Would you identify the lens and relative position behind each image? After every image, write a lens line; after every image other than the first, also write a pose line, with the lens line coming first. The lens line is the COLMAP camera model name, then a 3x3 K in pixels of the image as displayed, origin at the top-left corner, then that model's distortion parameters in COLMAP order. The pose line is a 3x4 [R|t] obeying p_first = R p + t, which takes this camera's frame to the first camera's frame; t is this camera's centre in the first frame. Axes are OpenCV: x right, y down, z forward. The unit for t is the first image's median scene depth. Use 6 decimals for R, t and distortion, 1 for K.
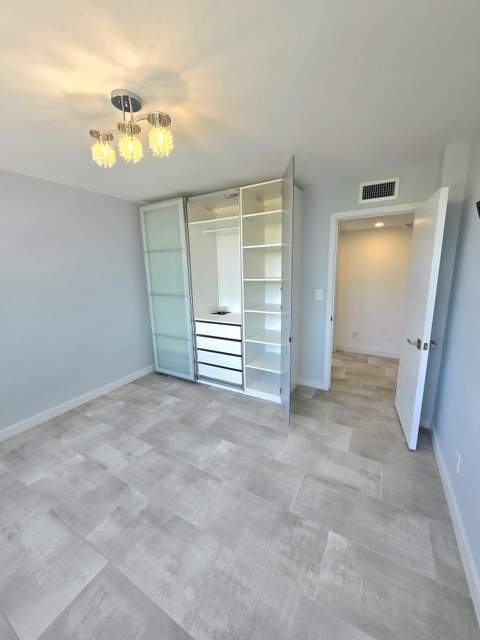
lens RADIAL K [[250.7, 0, 239.9], [0, 250.7, 318.0], [0, 0, 1]] dist [0.001884, -0.000477]
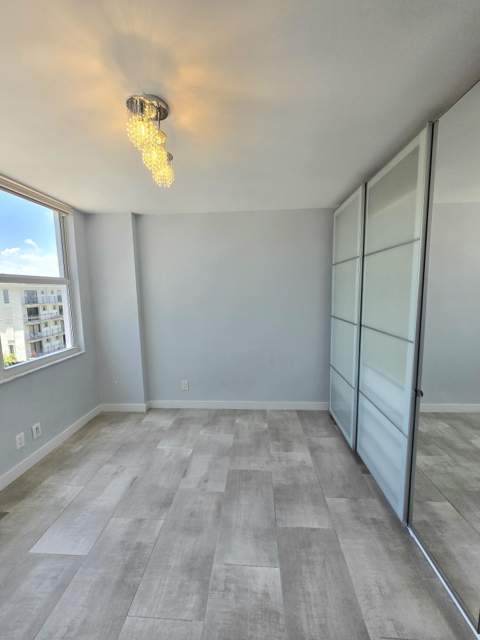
lens RADIAL K [[250.7, 0, 239.9], [0, 250.7, 318.0], [0, 0, 1]] dist [0.001884, -0.000477]
pose [[0.442341, 0.118444, -0.888991, 0.385631], [-0.171699, 0.984090, 0.045681, -0.123542], [0.880258, 0.132433, 0.455640, 0.607527]]
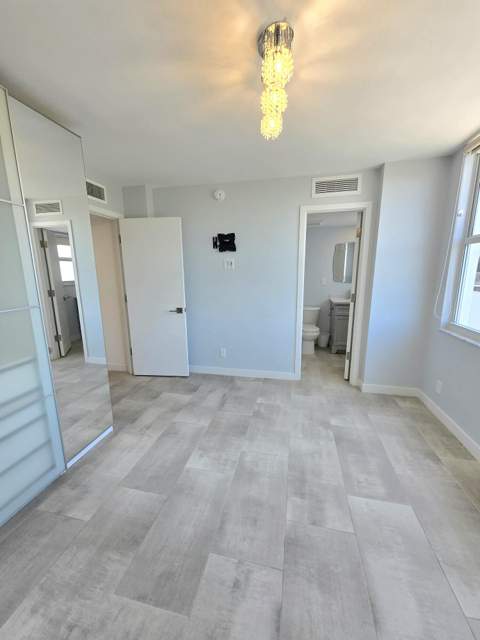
lens RADIAL K [[250.7, 0, 239.9], [0, 250.7, 318.0], [0, 0, 1]] dist [0.001884, -0.000477]
pose [[-0.296855, -0.153734, 0.942467, -0.864451], [0.204671, 0.953777, 0.220045, -0.116095], [-0.932731, 0.258218, -0.251668, 0.989161]]
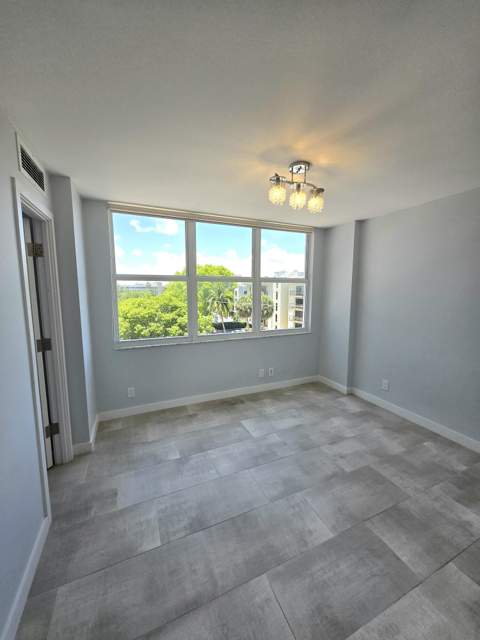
lens RADIAL K [[250.7, 0, 239.9], [0, 250.7, 318.0], [0, 0, 1]] dist [0.001884, -0.000477]
pose [[-0.591006, 0.118138, -0.797969, 0.606490], [-0.148159, 0.956492, 0.251340, -0.229566], [0.792944, 0.266770, -0.547789, 1.091812]]
